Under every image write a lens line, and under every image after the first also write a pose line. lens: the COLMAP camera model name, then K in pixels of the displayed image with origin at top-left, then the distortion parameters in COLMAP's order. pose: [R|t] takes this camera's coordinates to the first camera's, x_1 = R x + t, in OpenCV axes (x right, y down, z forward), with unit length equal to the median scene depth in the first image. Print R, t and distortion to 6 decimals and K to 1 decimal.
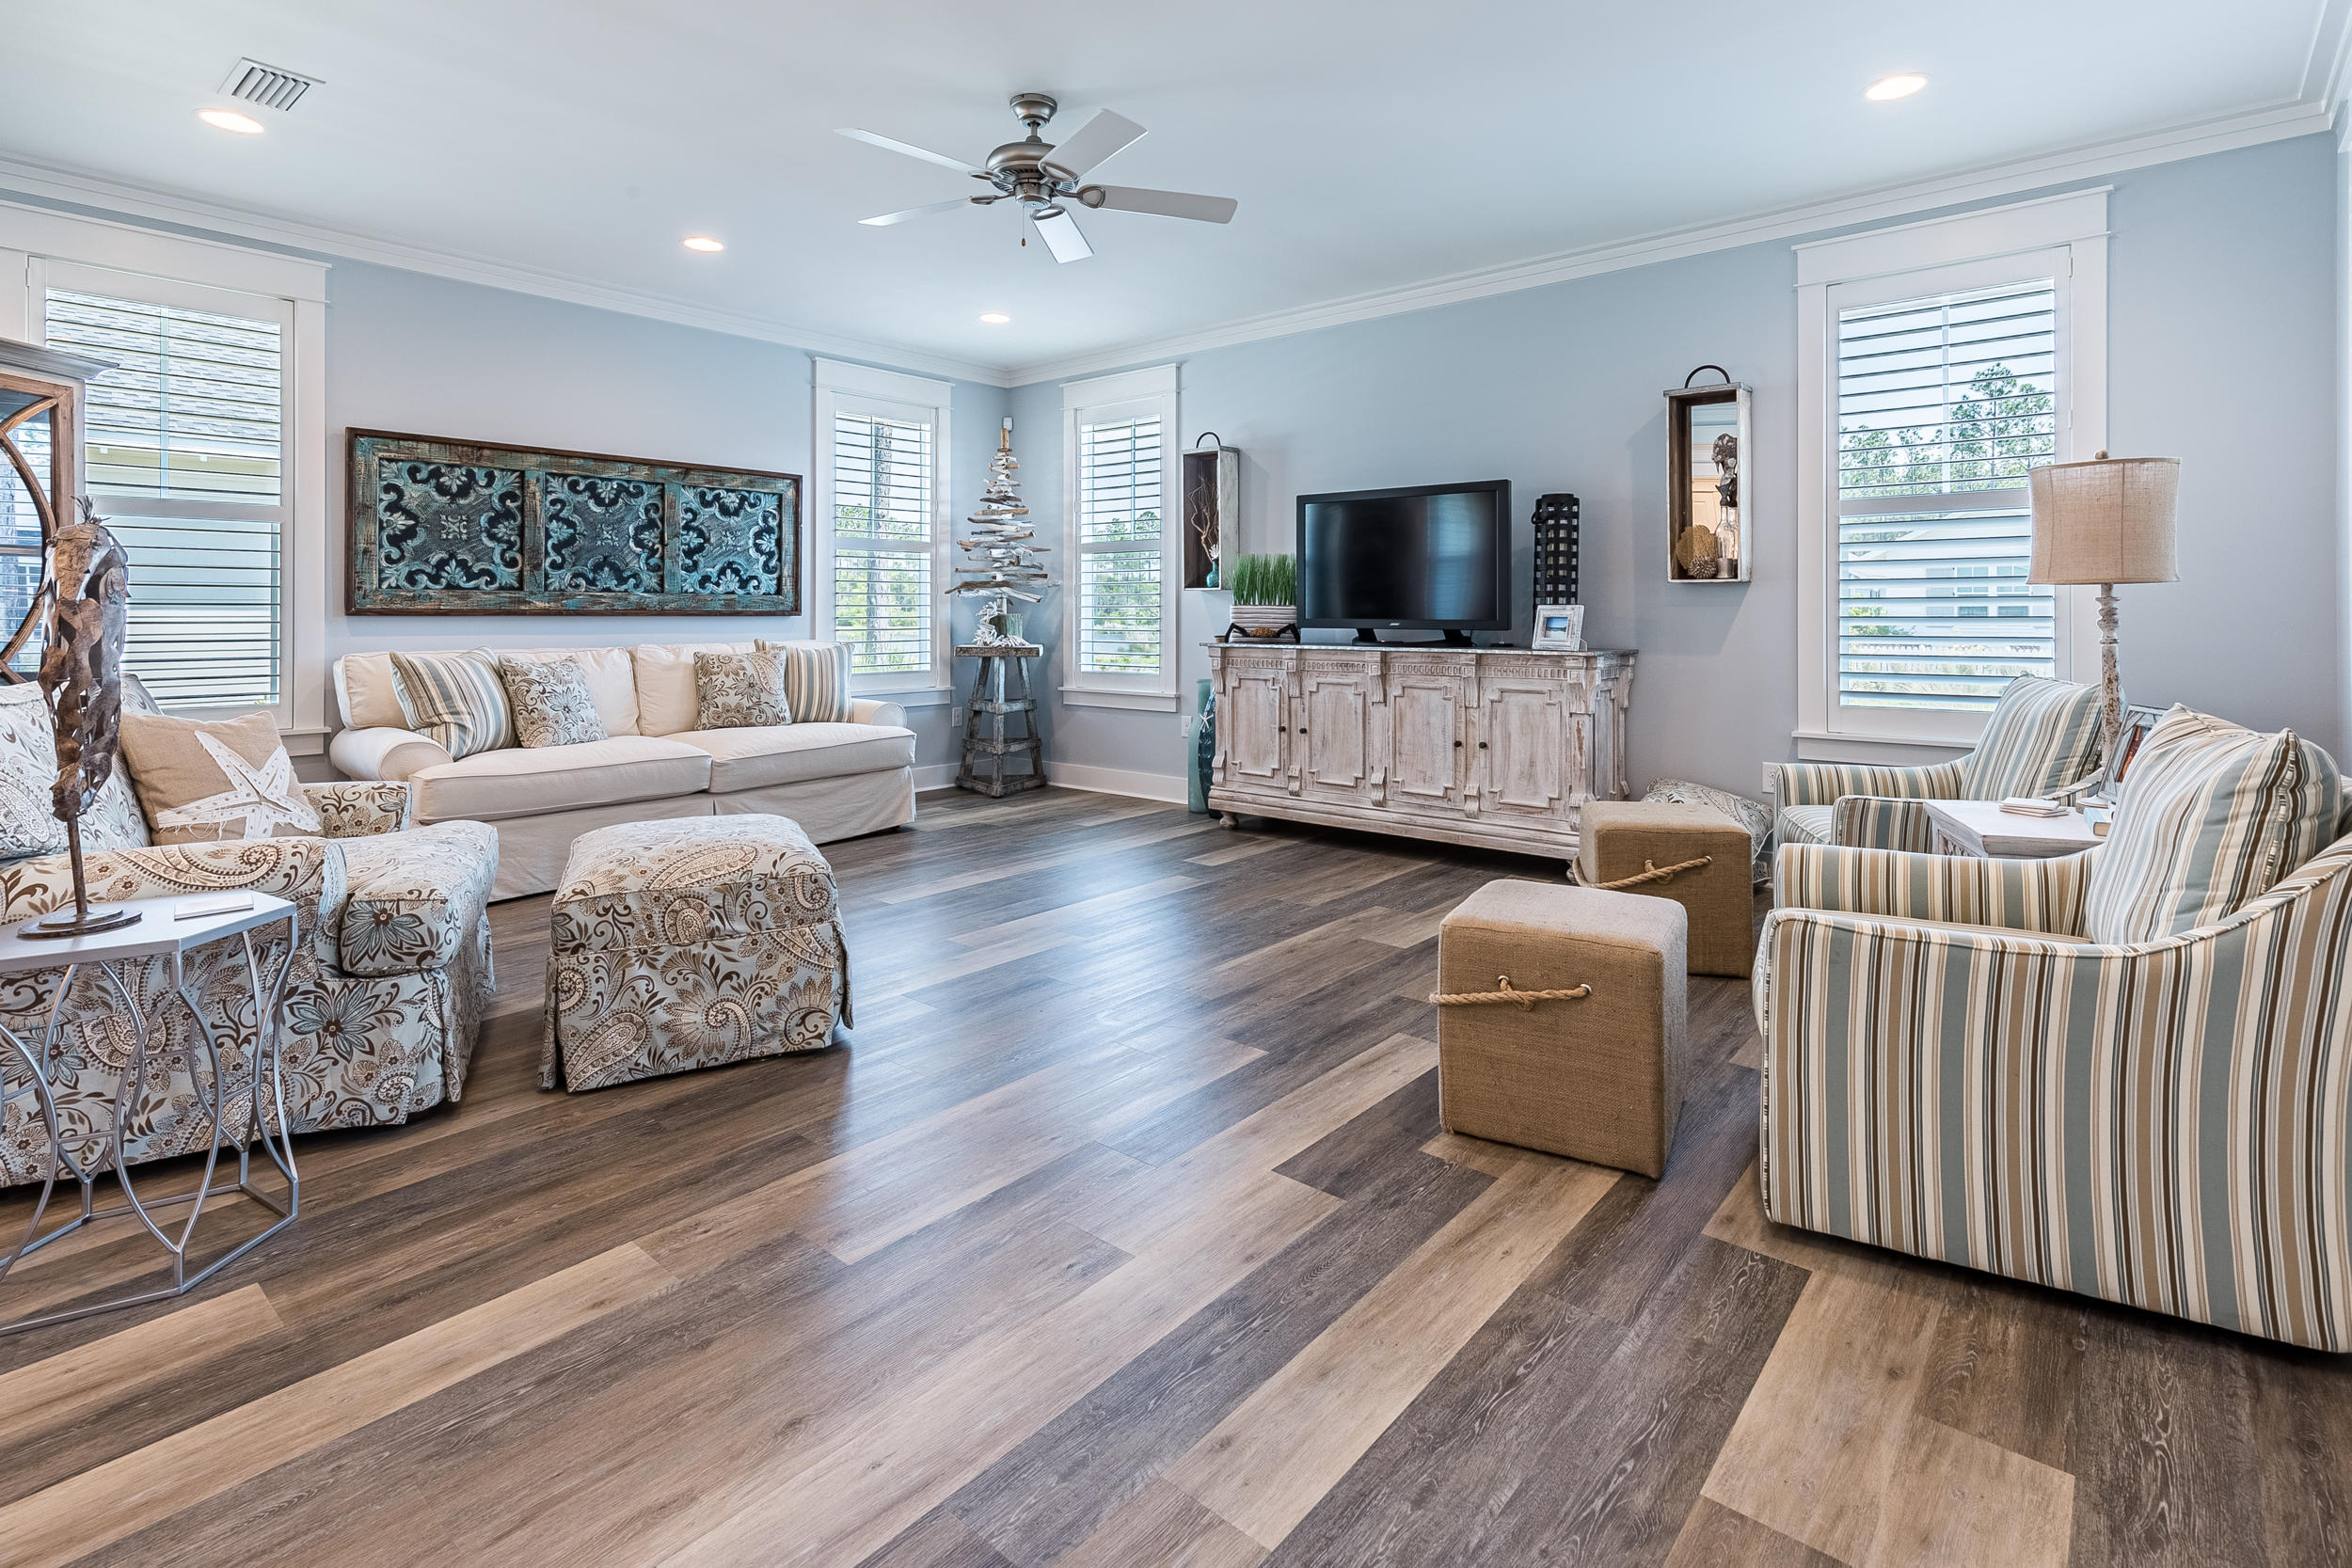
lens RADIAL K [[1136.7, 0, 1249.2], [0, 1136.7, 613.8], [0, 0, 1]] dist [0.009339, -0.001200]
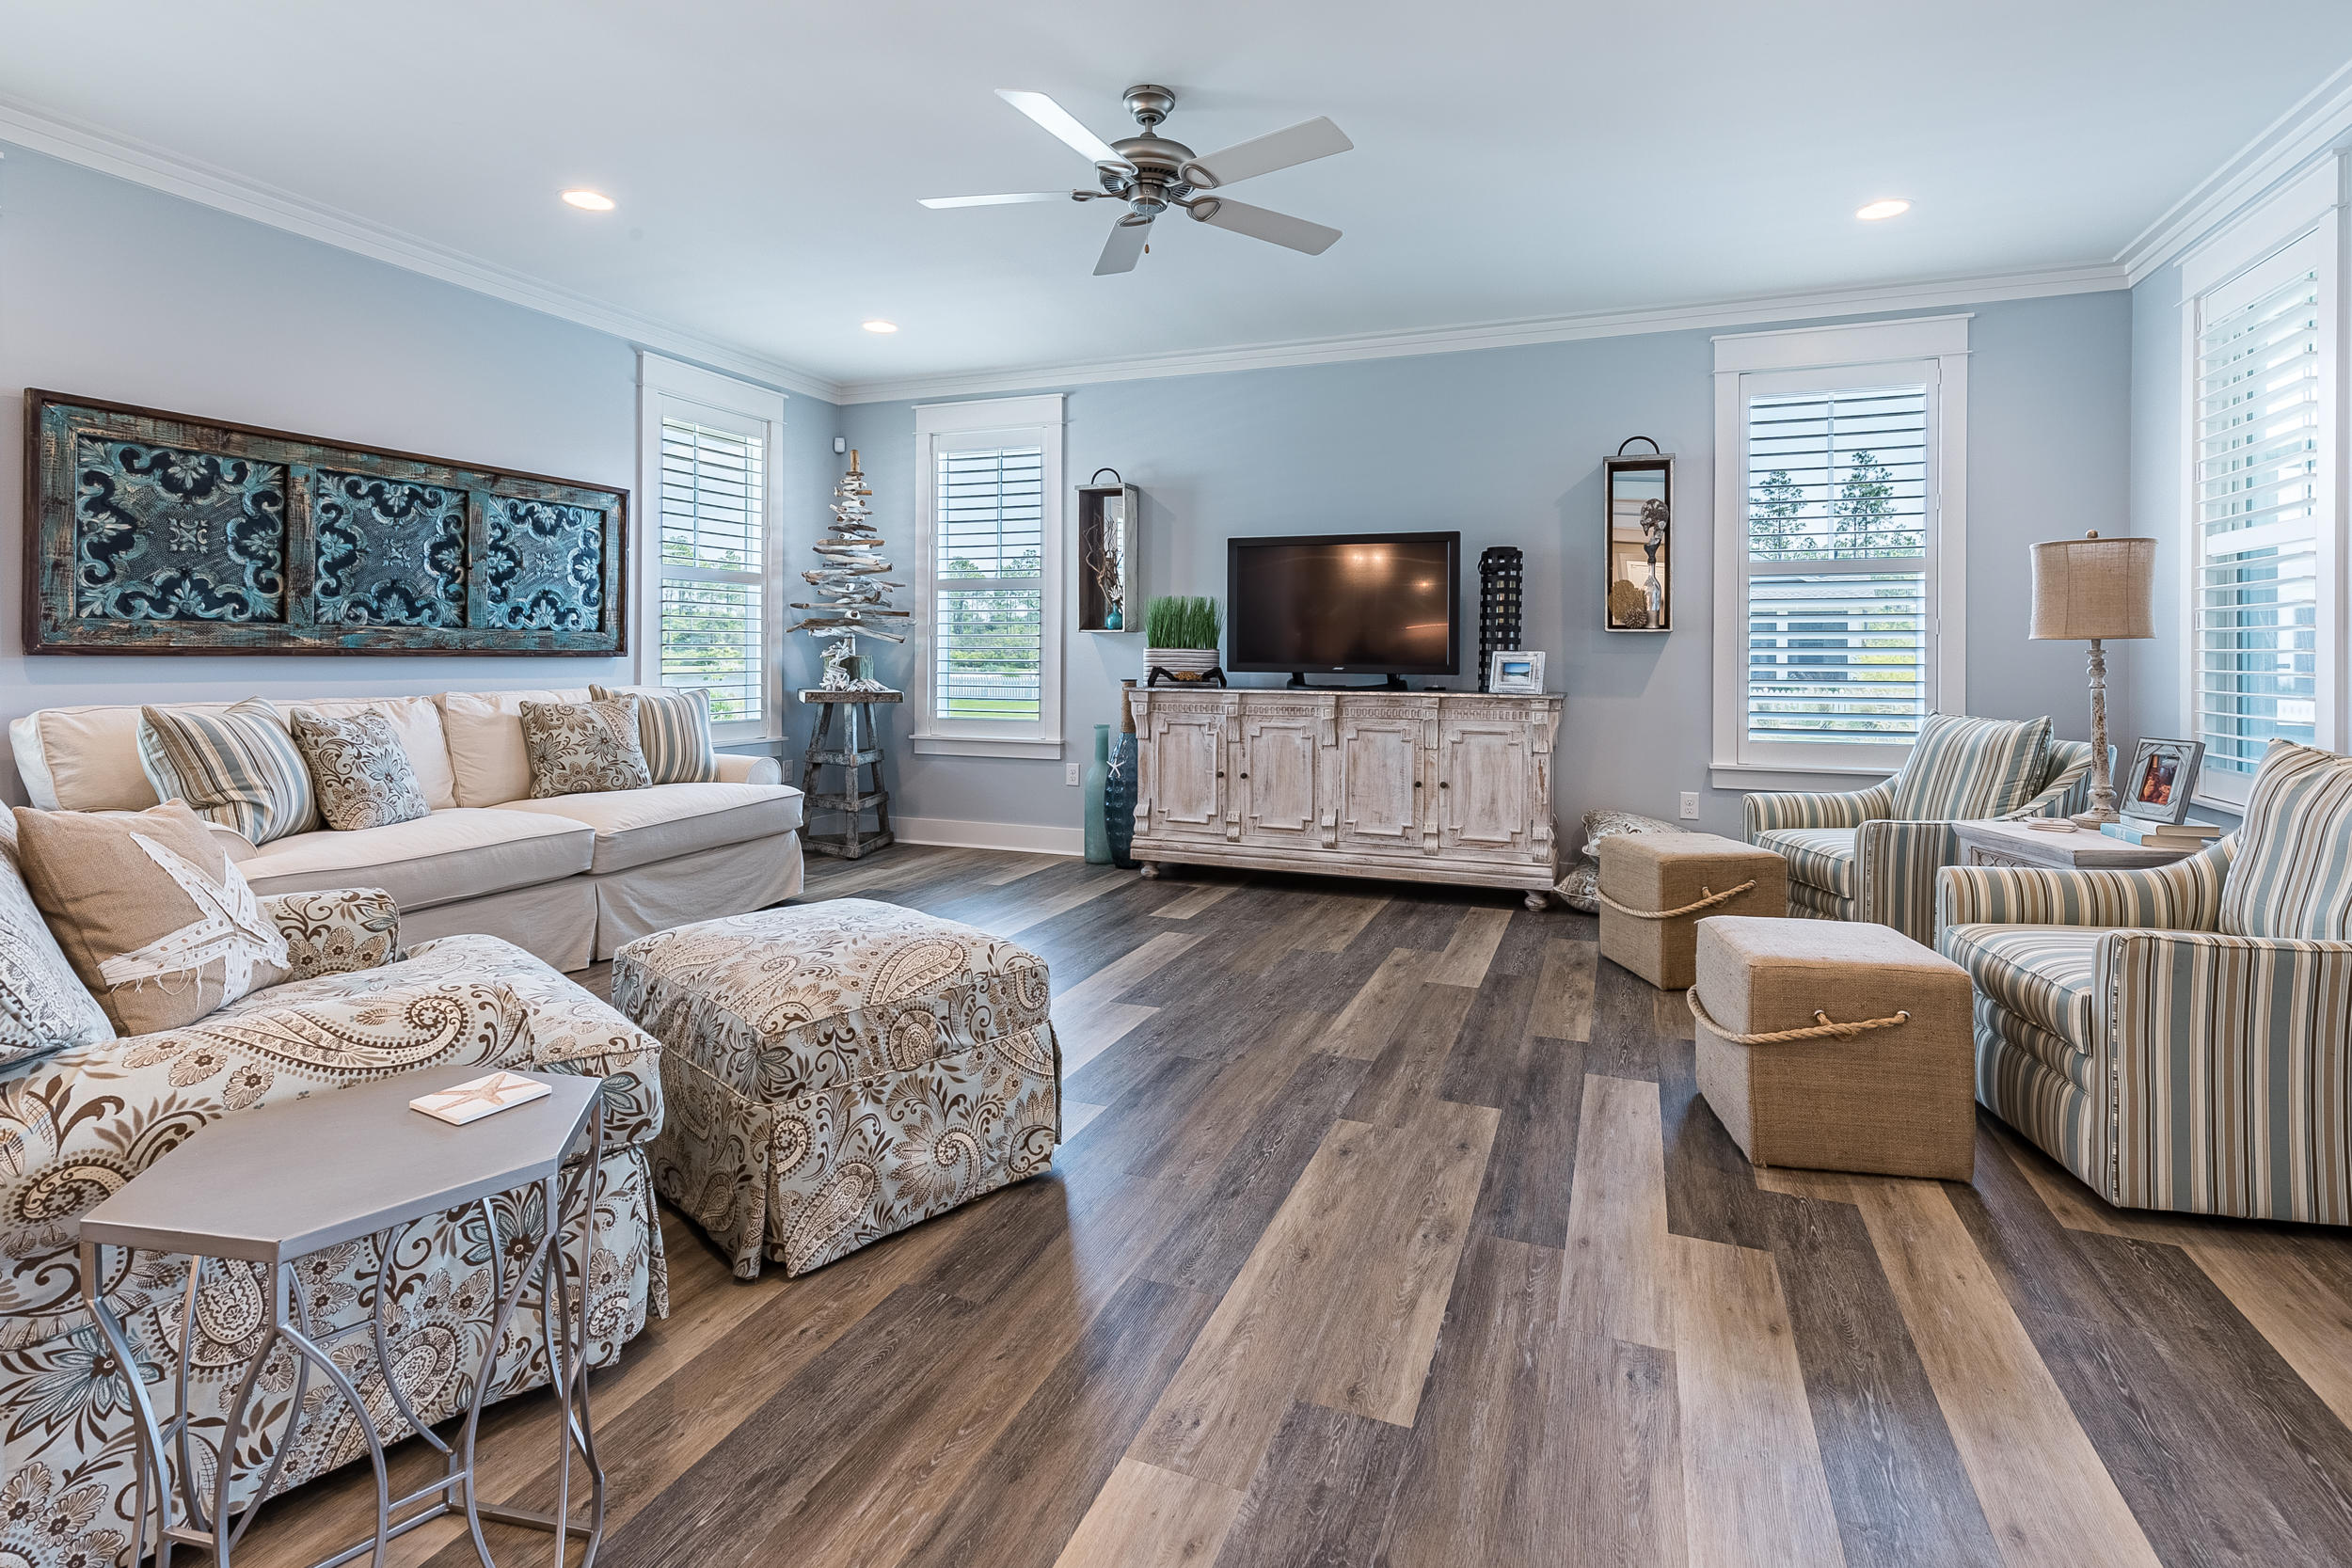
lens RADIAL K [[1099.1, 0, 1243.7], [0, 1099.1, 658.1], [0, 0, 1]] dist [0.010934, -0.001600]
pose [[0.945759, 0.004426, 0.324840, -0.292087], [-0.005530, 0.999982, 0.002475, -0.002335], [-0.324823, -0.004138, 0.945766, 0.103080]]
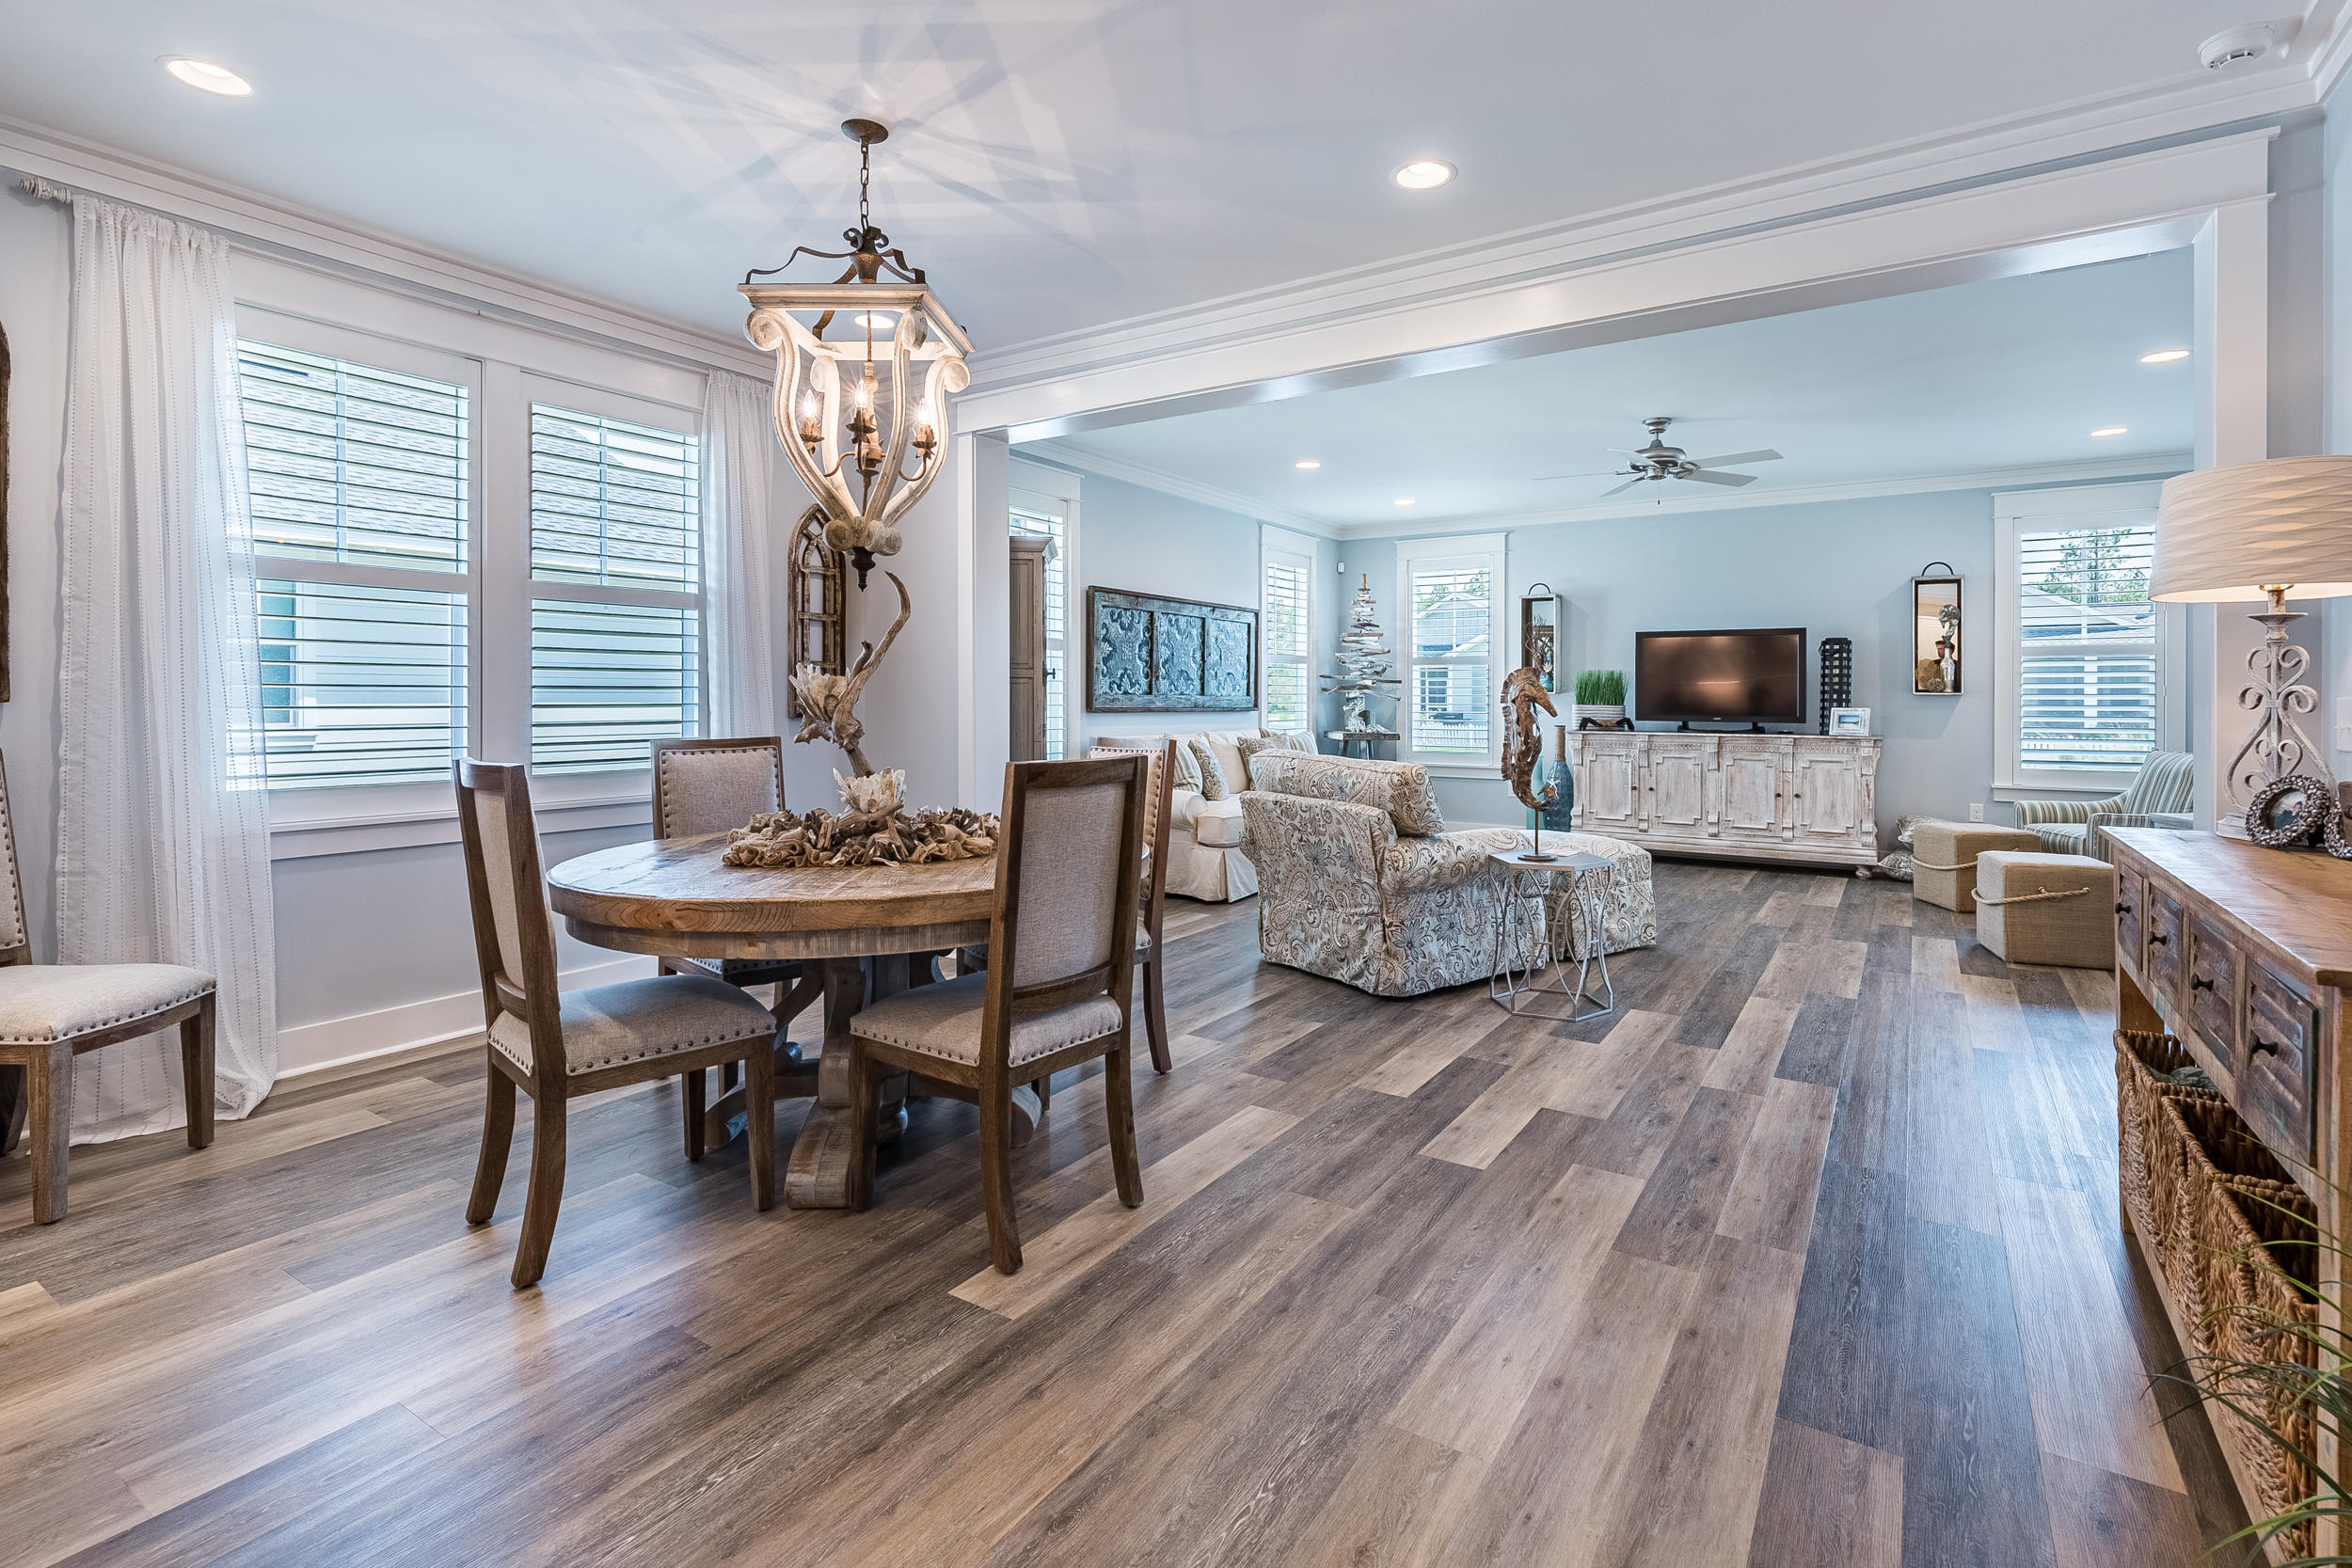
lens RADIAL K [[1113.0, 0, 1239.6], [0, 1113.0, 697.5], [0, 0, 1]] dist [0.005238, -0.000297]
pose [[0.992246, 0.004251, 0.124216, -0.751504], [-0.004226, 0.999991, -0.000466, -0.017488], [-0.124217, -0.000062, 0.992255, -0.445191]]
